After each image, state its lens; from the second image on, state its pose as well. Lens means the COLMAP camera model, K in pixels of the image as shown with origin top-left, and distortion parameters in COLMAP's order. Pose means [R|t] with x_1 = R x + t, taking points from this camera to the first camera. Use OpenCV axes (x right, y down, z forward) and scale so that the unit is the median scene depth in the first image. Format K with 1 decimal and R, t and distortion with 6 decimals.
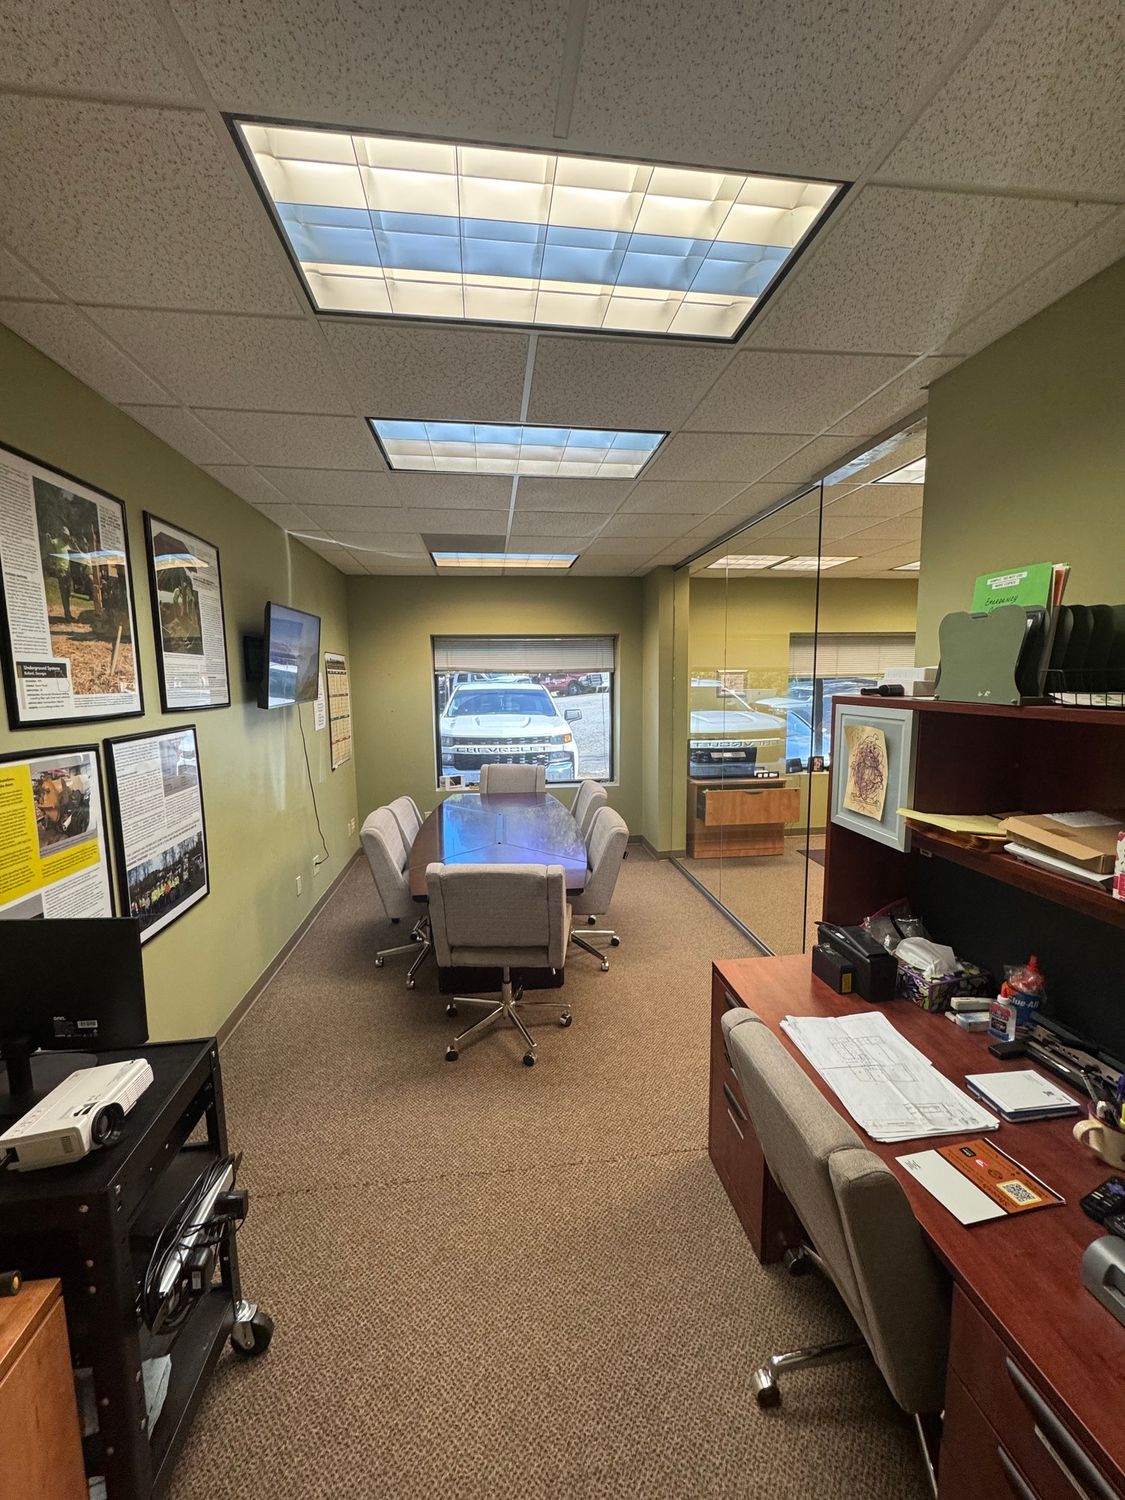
lens RADIAL K [[607.2, 0, 562.9], [0, 607.2, 751.4], [0, 0, 1]] dist [-0.001075, -0.000367]
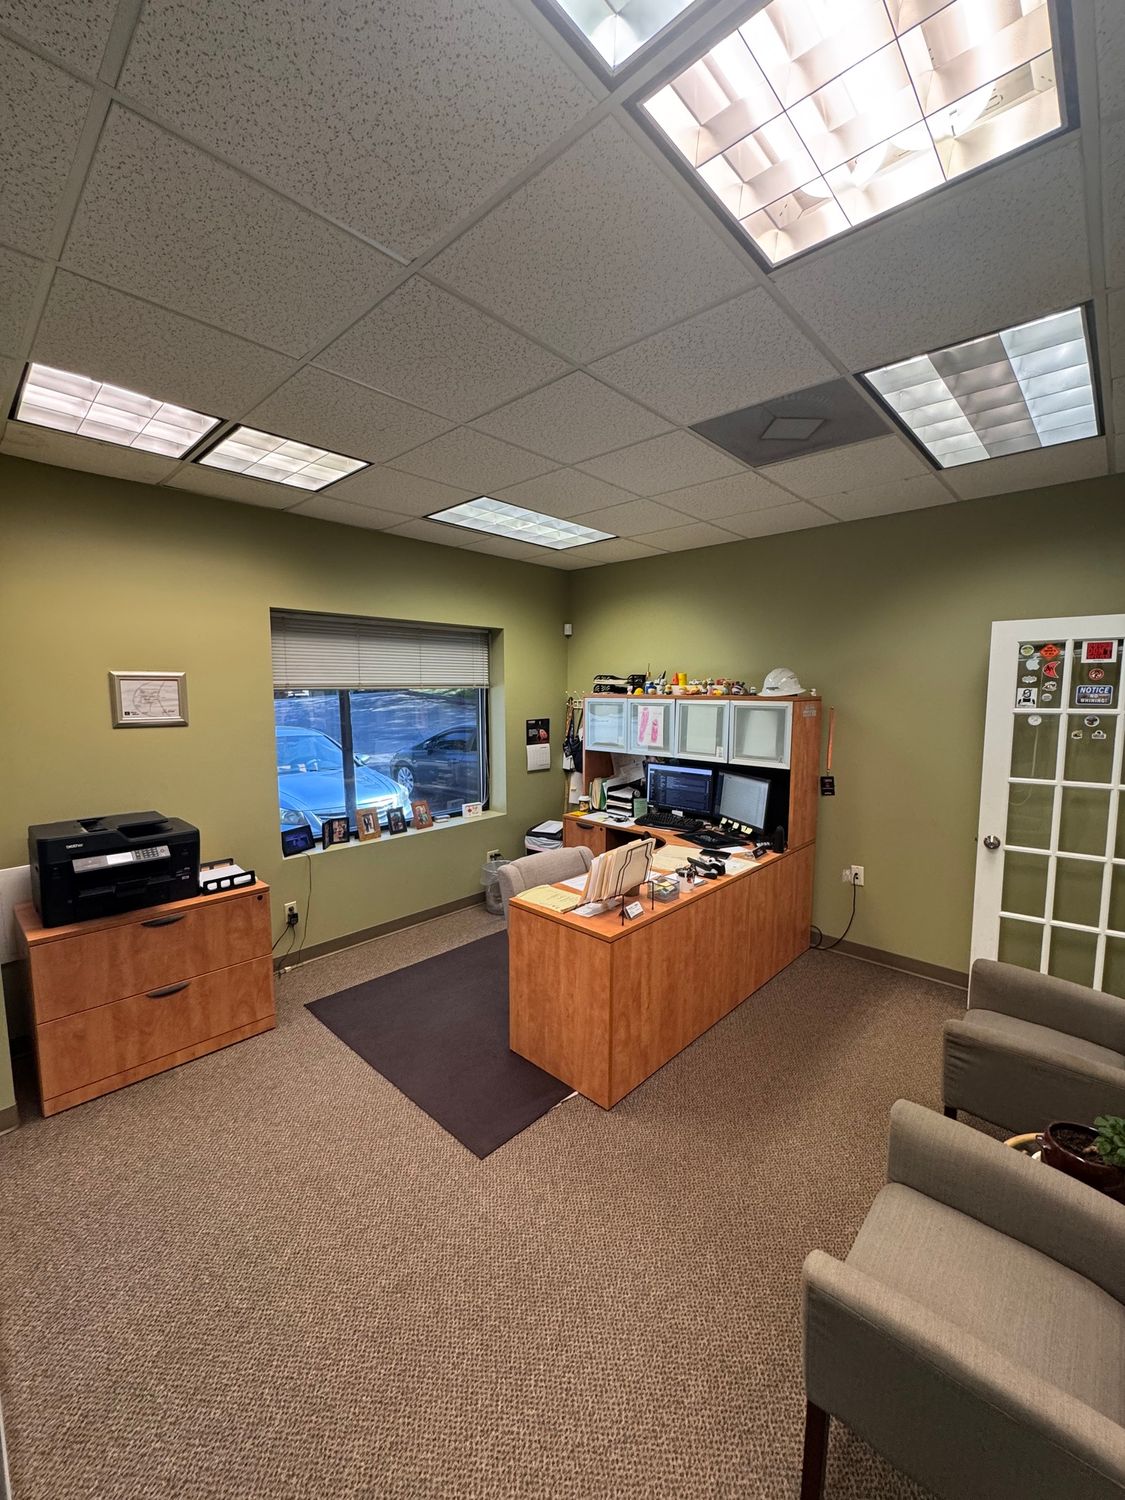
lens RADIAL K [[607.2, 0, 560.2], [0, 607.2, 748.1], [0, 0, 1]] dist [-0.001075, -0.000367]
pose [[0.769096, -0.052653, 0.636961, 0.223820], [0.069030, 0.997614, -0.000885, -0.050212], [-0.635395, 0.044650, 0.770896, 0.416340]]
